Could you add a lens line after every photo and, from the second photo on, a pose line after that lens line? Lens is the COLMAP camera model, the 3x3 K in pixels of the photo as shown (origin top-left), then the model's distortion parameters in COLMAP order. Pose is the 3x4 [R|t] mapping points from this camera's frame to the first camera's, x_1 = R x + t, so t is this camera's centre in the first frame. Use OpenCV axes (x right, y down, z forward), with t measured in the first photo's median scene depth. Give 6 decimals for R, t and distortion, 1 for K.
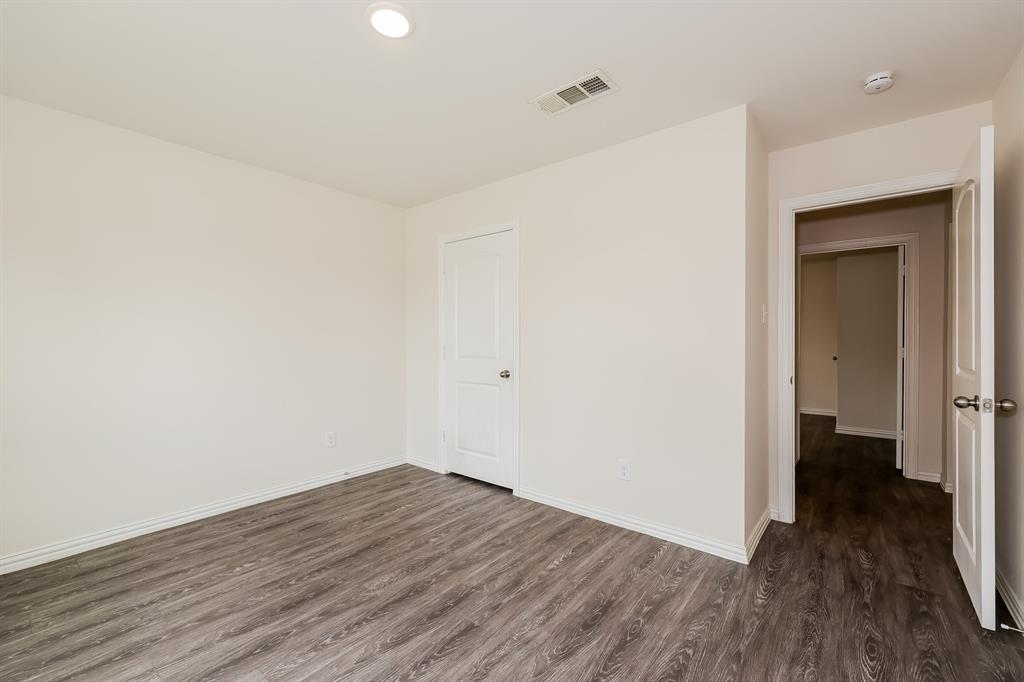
lens RADIAL K [[428.8, 0, 511.0], [0, 428.8, 341.3], [0, 0, 1]] dist [0.004892, -0.000606]
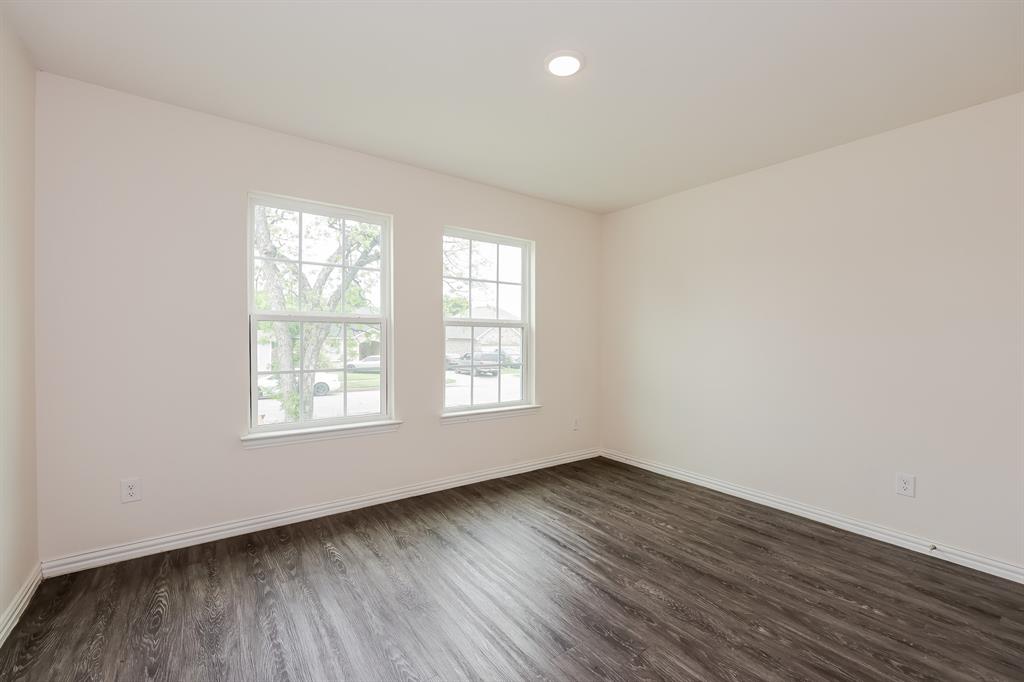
lens RADIAL K [[430.4, 0, 507.0], [0, 430.4, 339.8], [0, 0, 1]] dist [-0.010541, 0.000665]
pose [[-0.252309, 0.001766, -0.967645, 0.542957], [-0.028370, 0.999555, 0.009222, 0.012057], [0.967231, 0.029778, -0.252146, 0.736228]]
